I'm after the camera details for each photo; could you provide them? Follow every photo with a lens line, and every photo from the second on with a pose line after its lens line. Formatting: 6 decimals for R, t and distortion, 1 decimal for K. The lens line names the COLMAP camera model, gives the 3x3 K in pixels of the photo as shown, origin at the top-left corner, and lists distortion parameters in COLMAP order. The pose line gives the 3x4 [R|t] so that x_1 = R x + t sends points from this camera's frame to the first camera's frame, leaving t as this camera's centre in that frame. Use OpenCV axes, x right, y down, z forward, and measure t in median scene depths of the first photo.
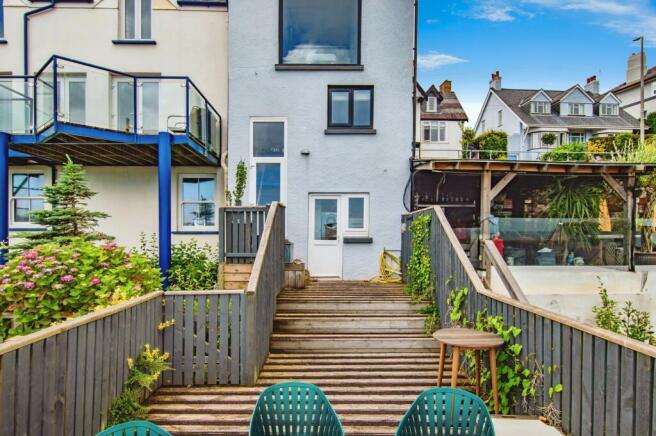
lens RADIAL K [[388.4, 0, 305.9], [0, 388.4, 234.7], [0, 0, 1]] dist [0.002736, 0.000100]
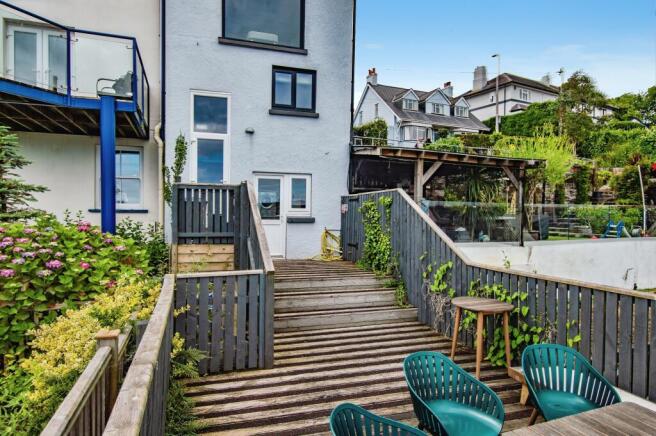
lens RADIAL K [[388.4, 0, 296.8], [0, 388.4, 216.3], [0, 0, 1]] dist [0.002736, 0.000100]
pose [[0.957435, 0.007065, 0.288564, -0.202409], [-0.007936, 0.999967, 0.001850, 0.002754], [-0.288541, -0.004061, 0.957459, 0.025021]]
